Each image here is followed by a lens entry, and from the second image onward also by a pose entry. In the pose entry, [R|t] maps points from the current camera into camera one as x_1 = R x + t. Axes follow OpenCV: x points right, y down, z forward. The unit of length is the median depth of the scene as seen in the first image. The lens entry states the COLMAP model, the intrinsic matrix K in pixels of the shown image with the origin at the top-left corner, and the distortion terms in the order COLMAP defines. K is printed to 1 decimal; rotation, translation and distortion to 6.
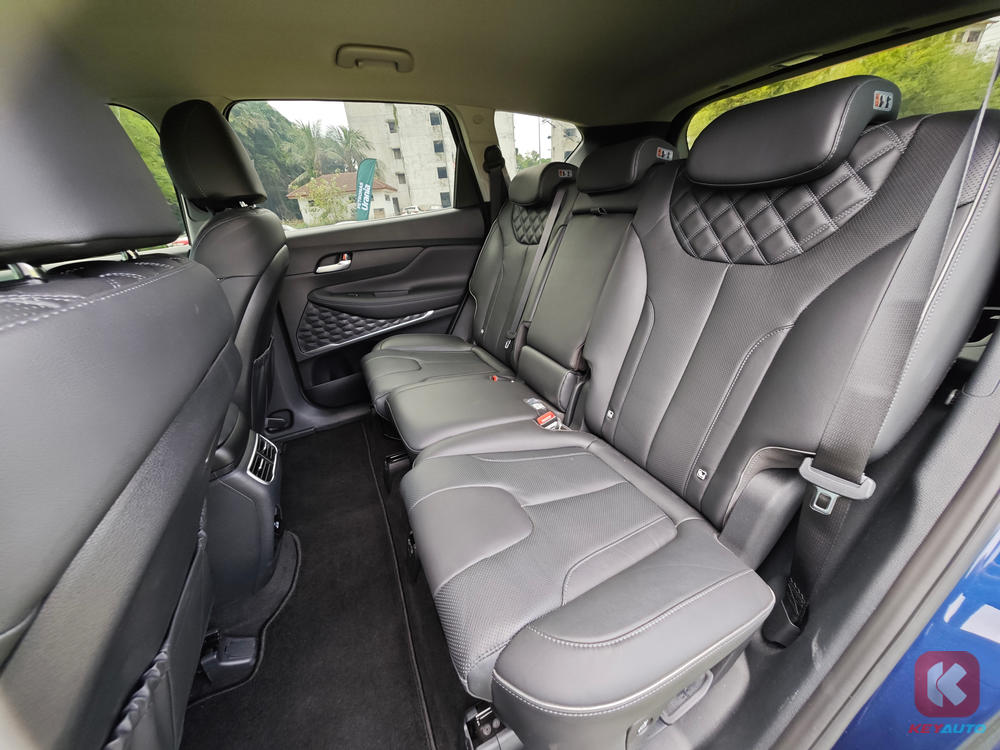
lens RADIAL K [[356.9, 0, 500.0], [0, 356.9, 375.0], [0, 0, 1]] dist [0.000132, 0.000017]
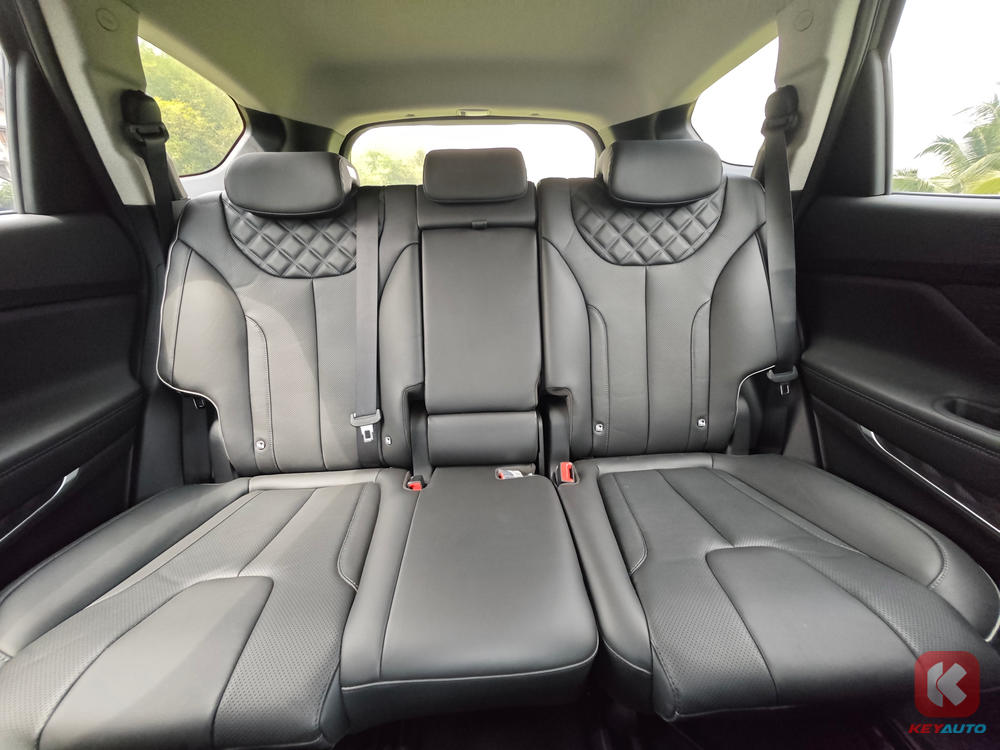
lens RADIAL K [[356.9, 0, 500.0], [0, 356.9, 375.0], [0, 0, 1]] dist [0.000132, 0.000017]
pose [[0.383834, -0.332454, 0.861479, -0.717757], [0.390771, 0.903765, 0.174663, -0.363037], [-0.836641, 0.269600, 0.476809, 0.884283]]
